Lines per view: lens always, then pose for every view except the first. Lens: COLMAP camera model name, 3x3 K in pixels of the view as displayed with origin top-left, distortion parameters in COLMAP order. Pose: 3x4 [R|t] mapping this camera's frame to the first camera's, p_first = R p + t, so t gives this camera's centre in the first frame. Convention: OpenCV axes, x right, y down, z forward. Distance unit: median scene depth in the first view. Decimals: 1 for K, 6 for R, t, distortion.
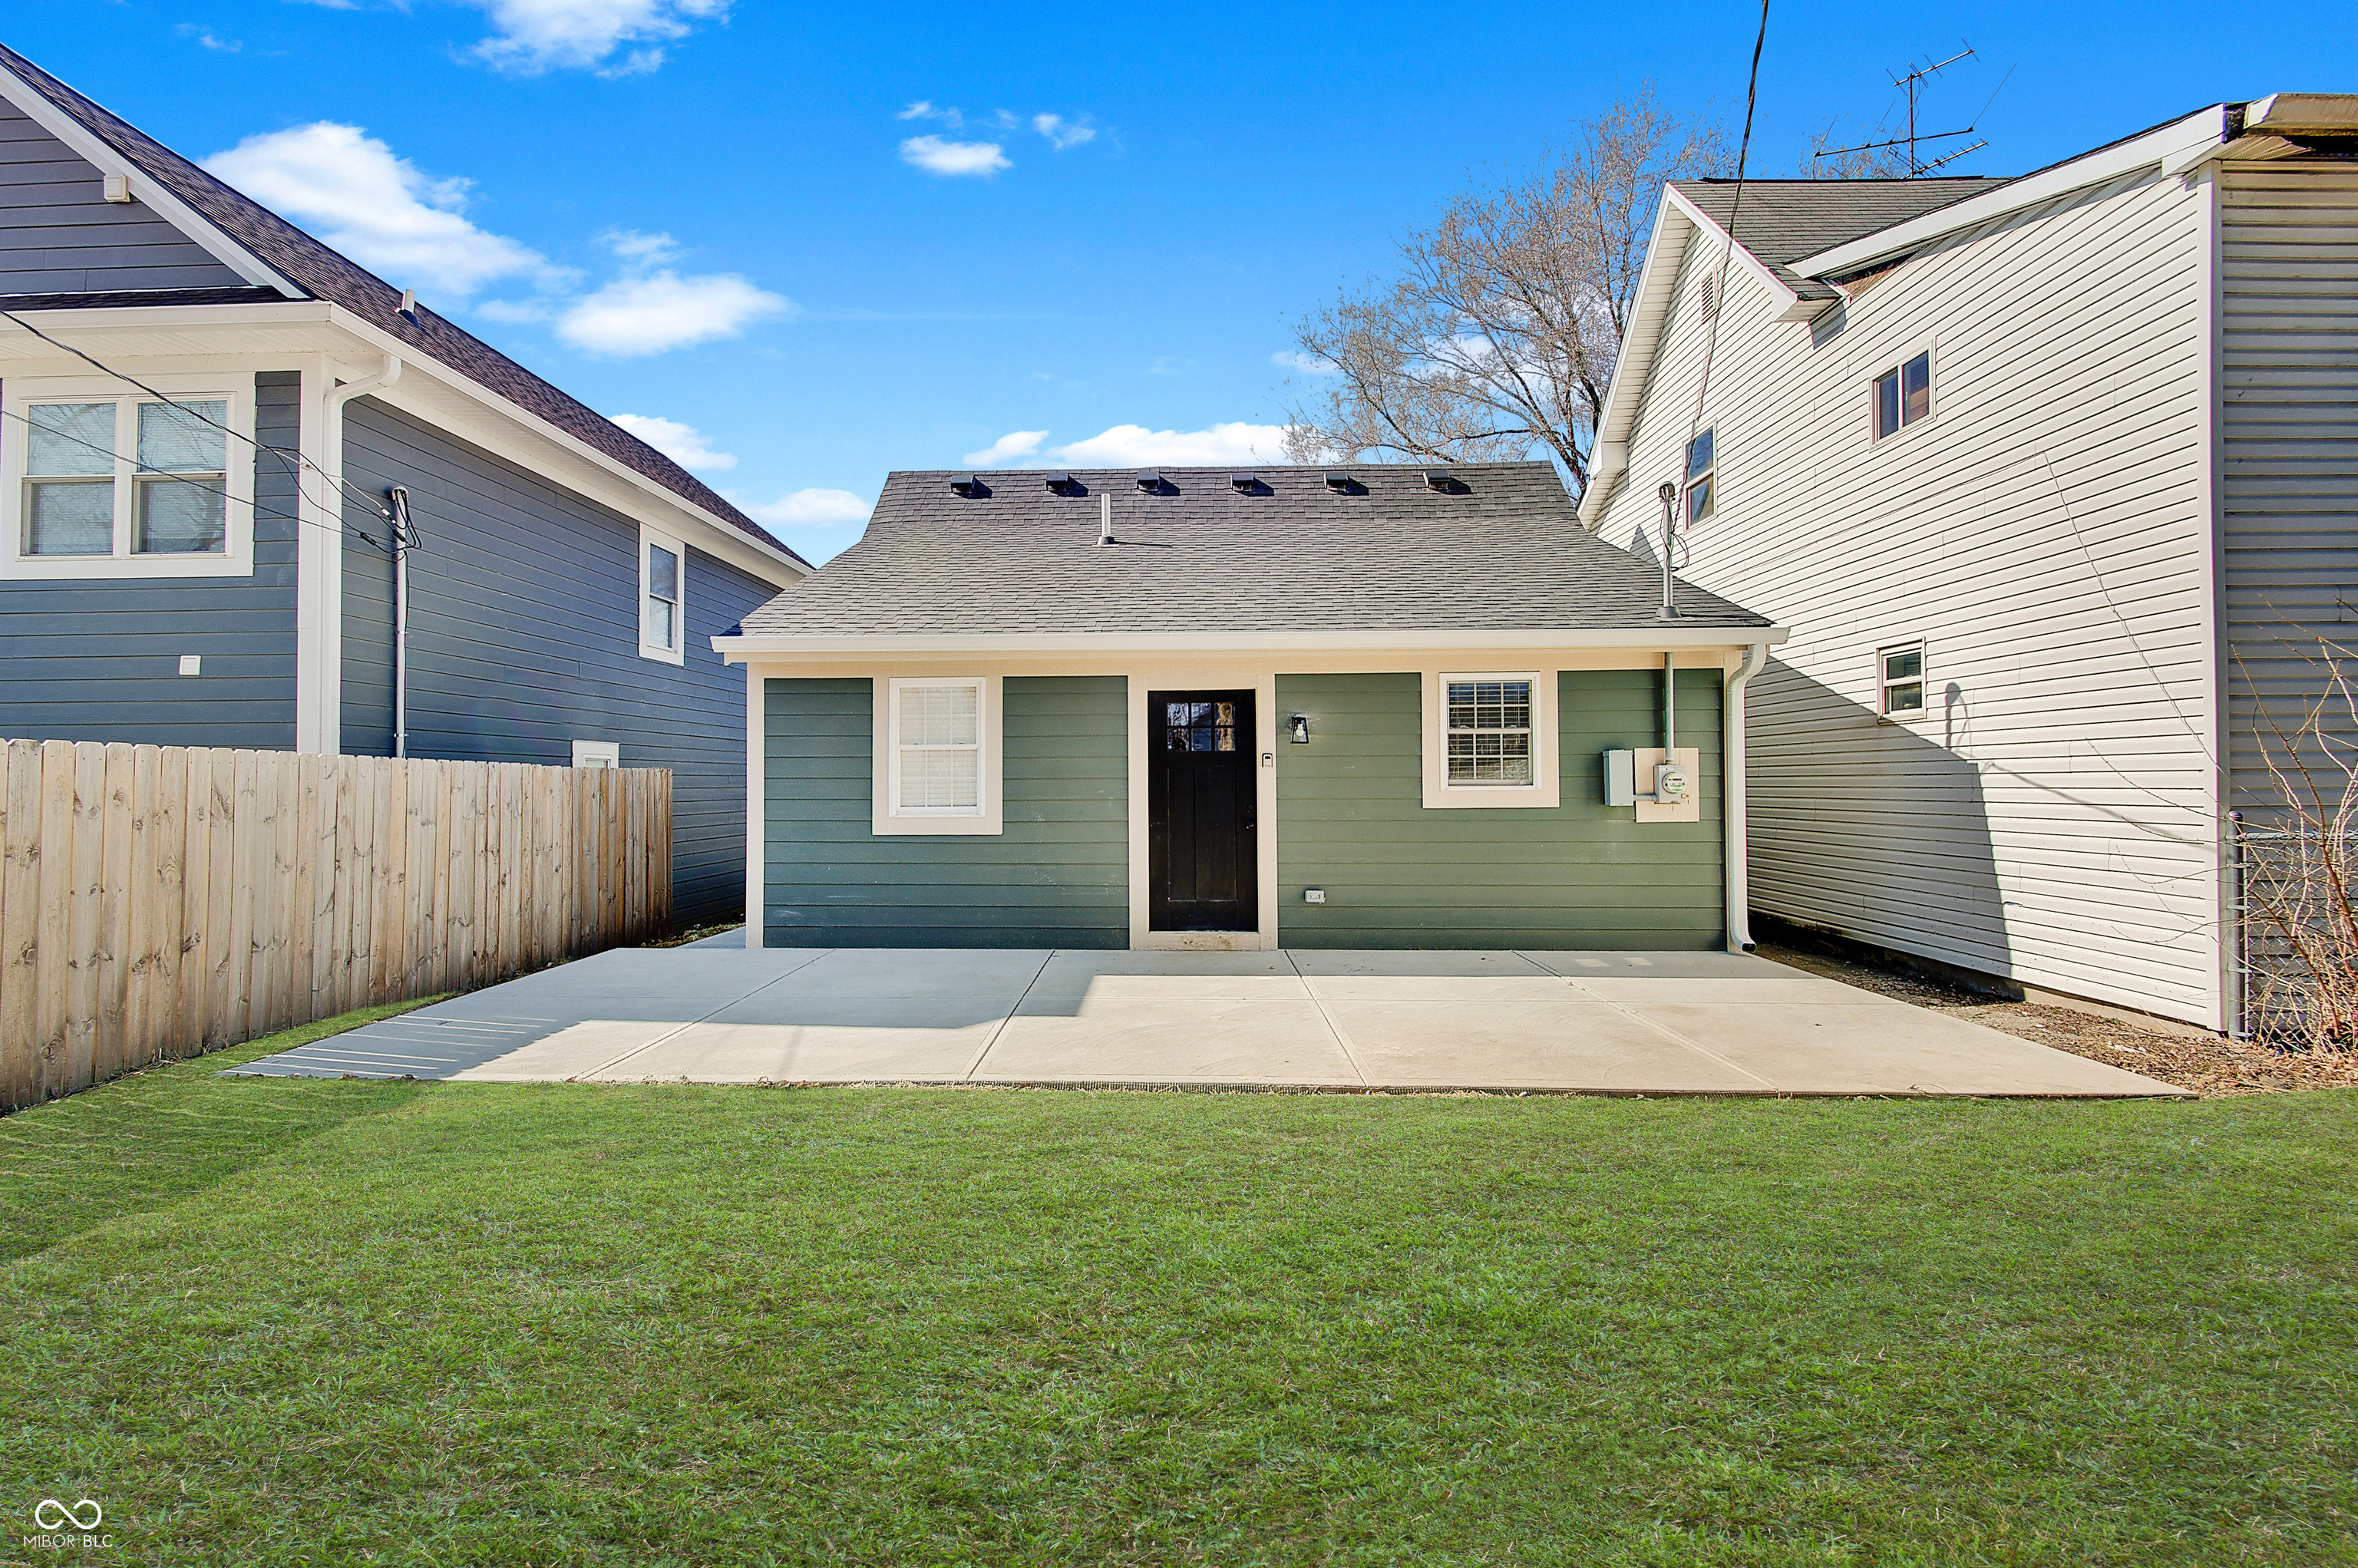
lens RADIAL K [[1021.6, 0, 1176.1], [0, 1021.6, 783.5], [0, 0, 1]] dist [0.017467, -0.012307]
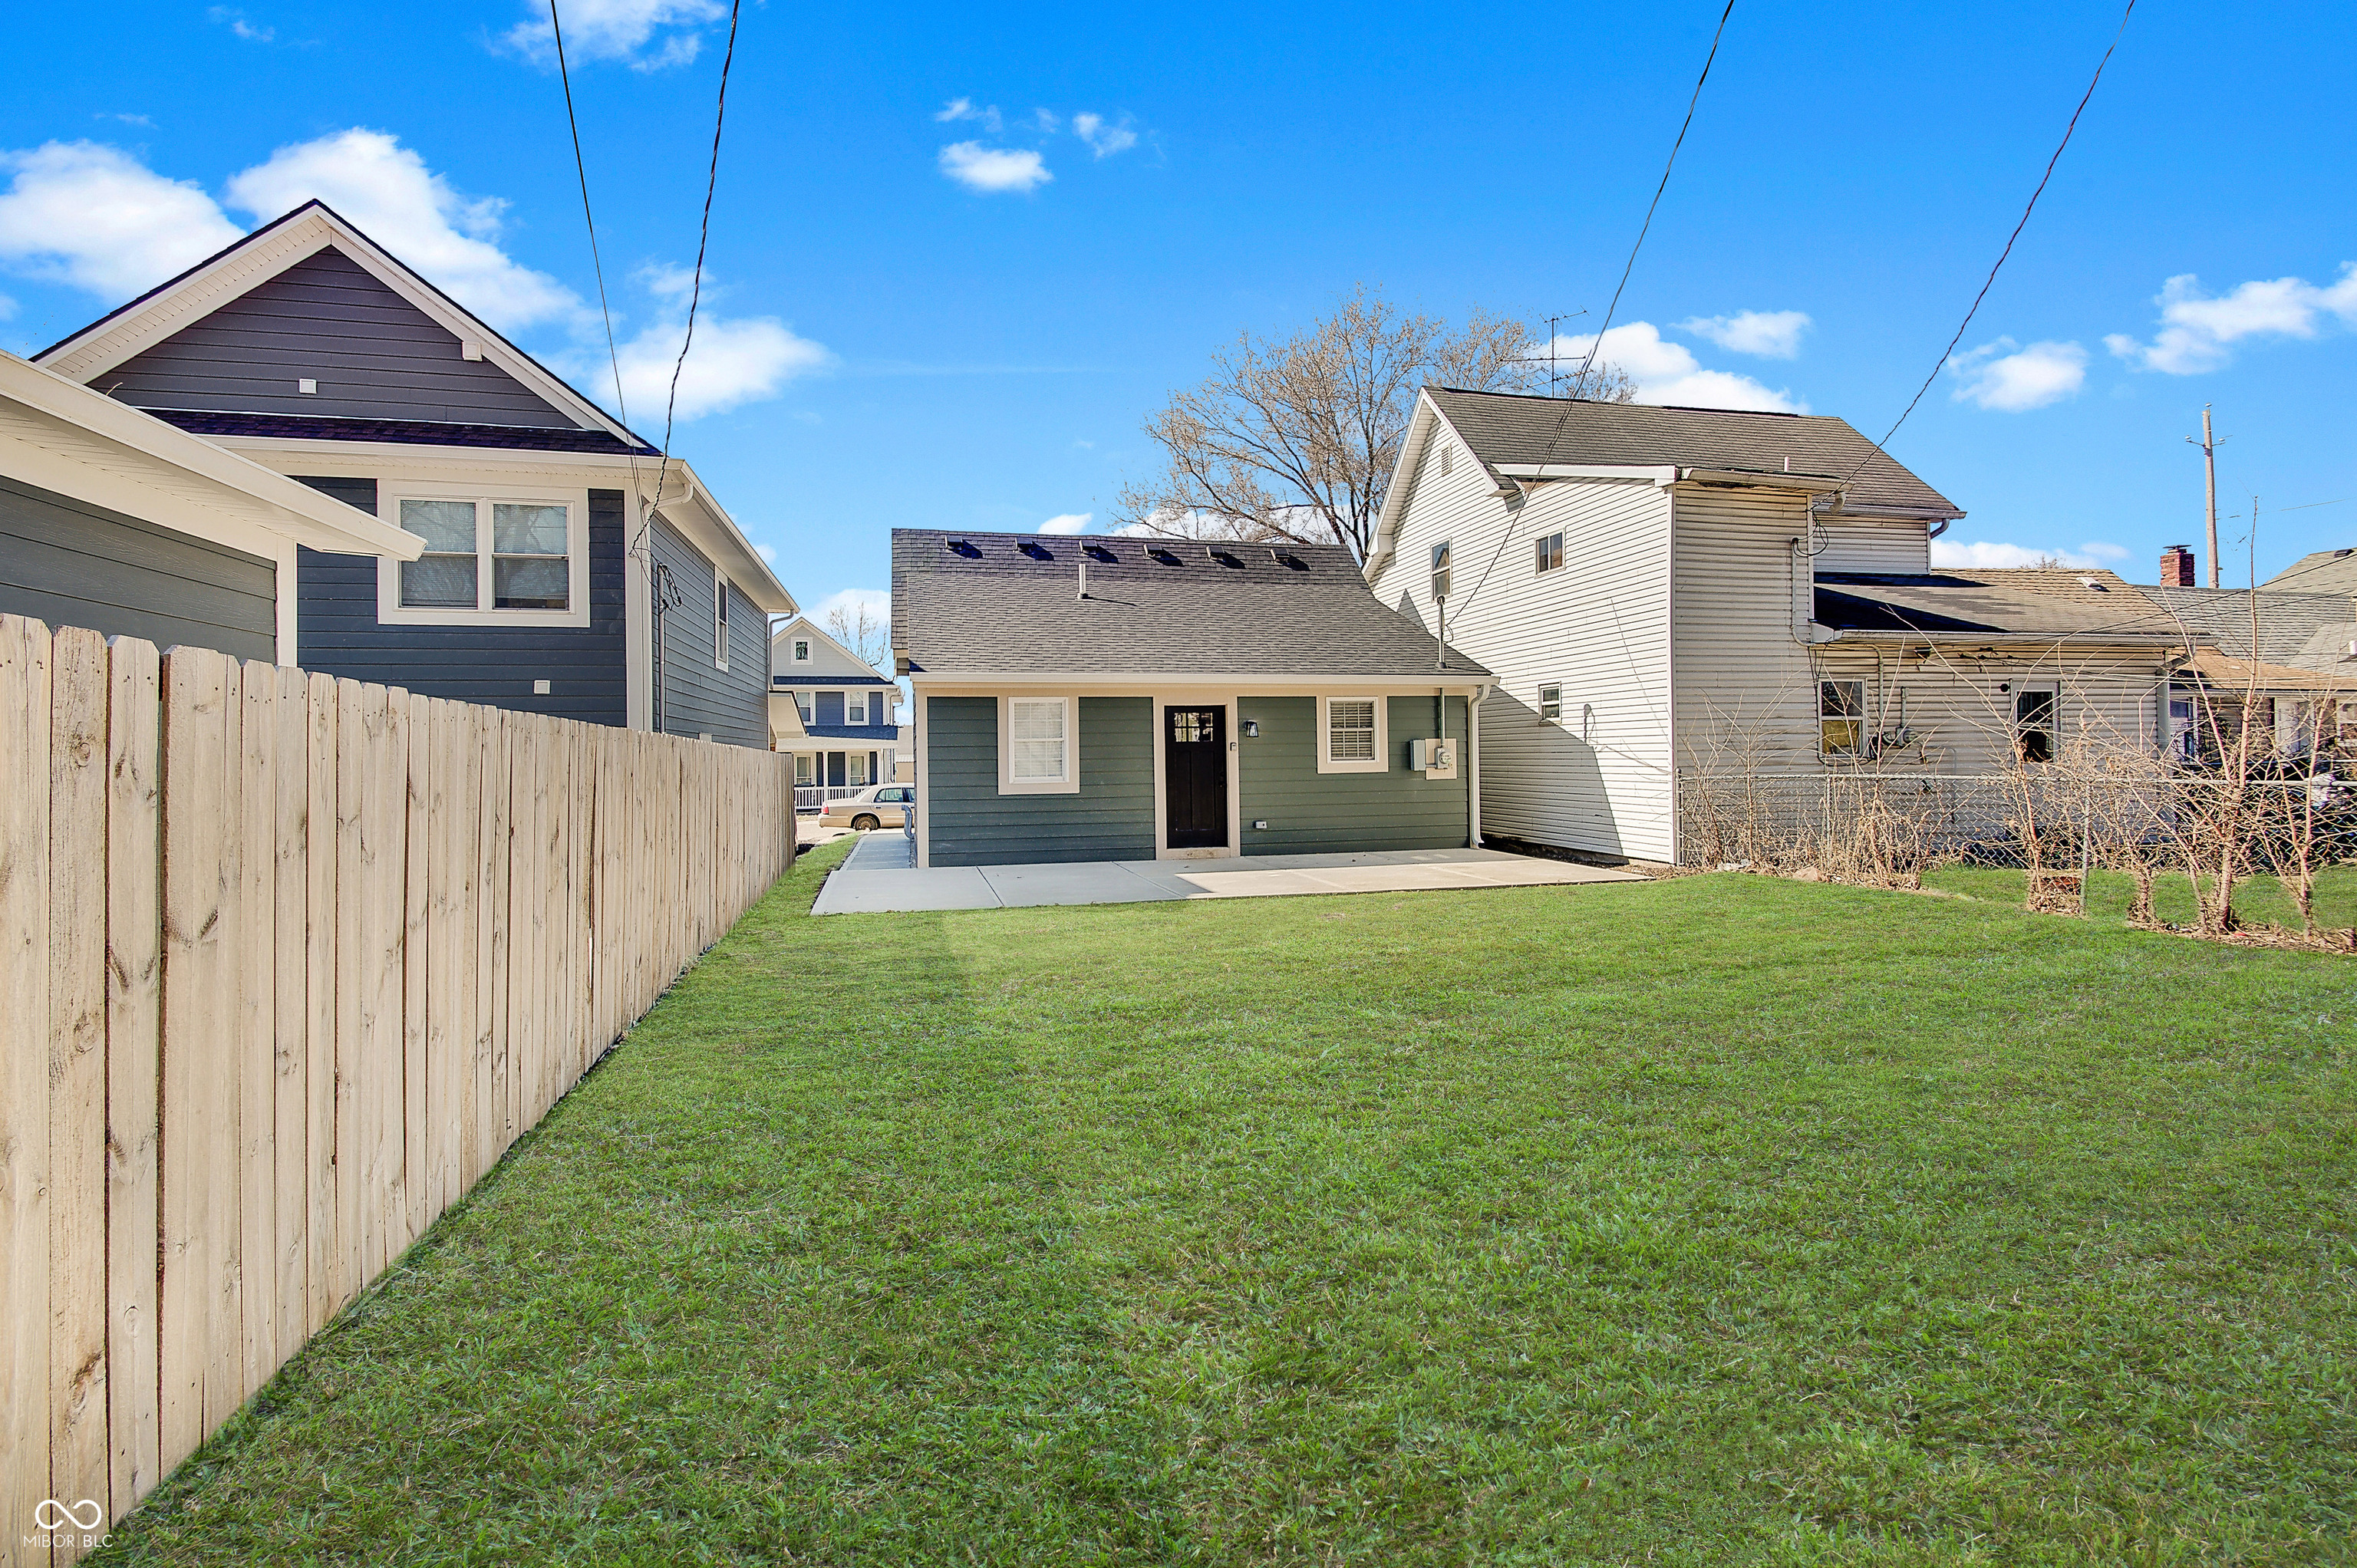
lens RADIAL K [[1021.1, 0, 1168.7], [0, 1021.1, 766.2], [0, 0, 1]] dist [0.017467, -0.012307]
pose [[0.964405, -0.010813, 0.264208, -0.471313], [0.008317, 0.999910, 0.010564, -0.009013], [-0.264298, -0.007991, 0.964408, -0.633401]]
